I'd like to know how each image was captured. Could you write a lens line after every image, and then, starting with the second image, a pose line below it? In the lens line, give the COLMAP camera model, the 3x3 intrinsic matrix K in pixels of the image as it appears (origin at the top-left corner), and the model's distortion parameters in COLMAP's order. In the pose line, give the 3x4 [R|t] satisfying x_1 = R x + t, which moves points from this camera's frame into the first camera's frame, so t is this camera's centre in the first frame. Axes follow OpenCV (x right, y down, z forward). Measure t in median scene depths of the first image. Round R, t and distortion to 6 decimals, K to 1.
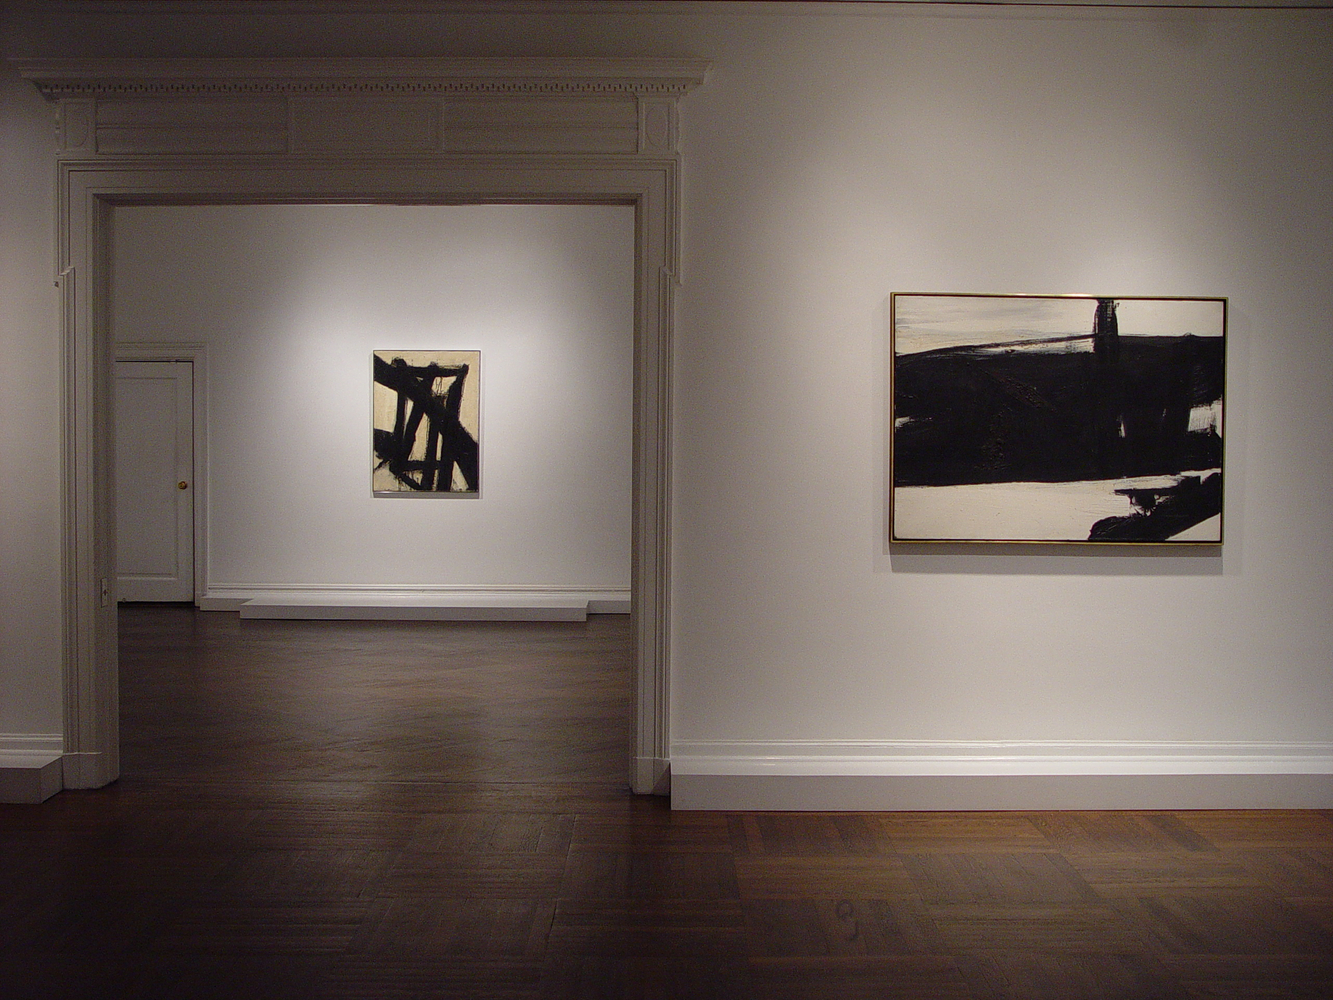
lens RADIAL K [[1734.9, 0, 666.3], [0, 1734.9, 492.7], [0, 0, 1]] dist [-0.086279, 0.000000]
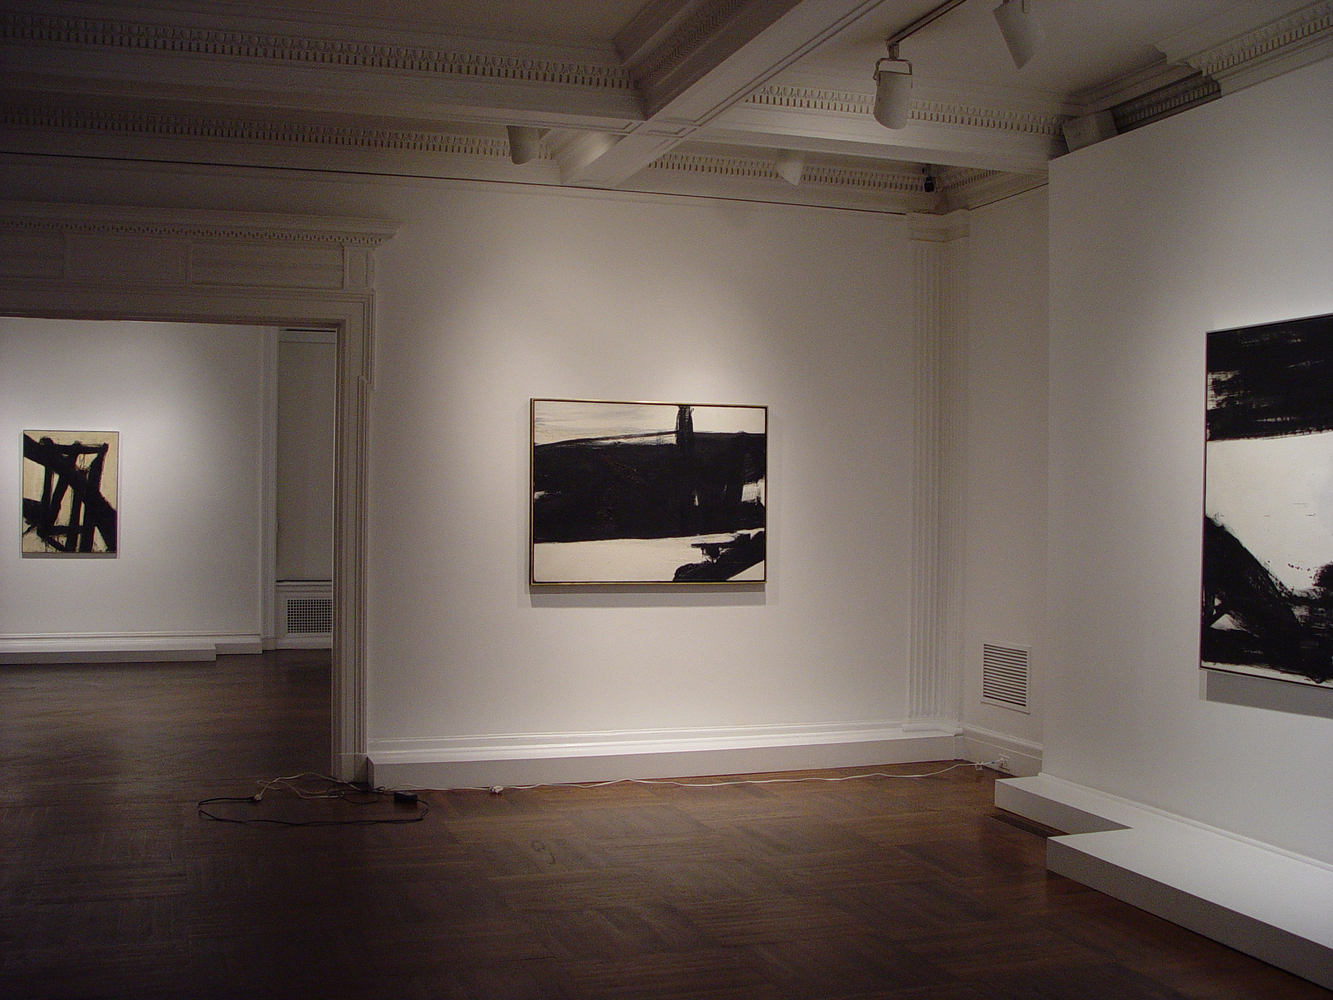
lens RADIAL K [[1521.8, 0, 667.0], [0, 1521.8, 503.0], [0, 0, 1]] dist [-0.130945, 0.000000]
pose [[0.953524, -0.000155, 0.301318, -0.124088], [0.010136, 0.999450, -0.031562, 0.003636], [-0.301148, 0.033150, 0.953001, -0.151585]]
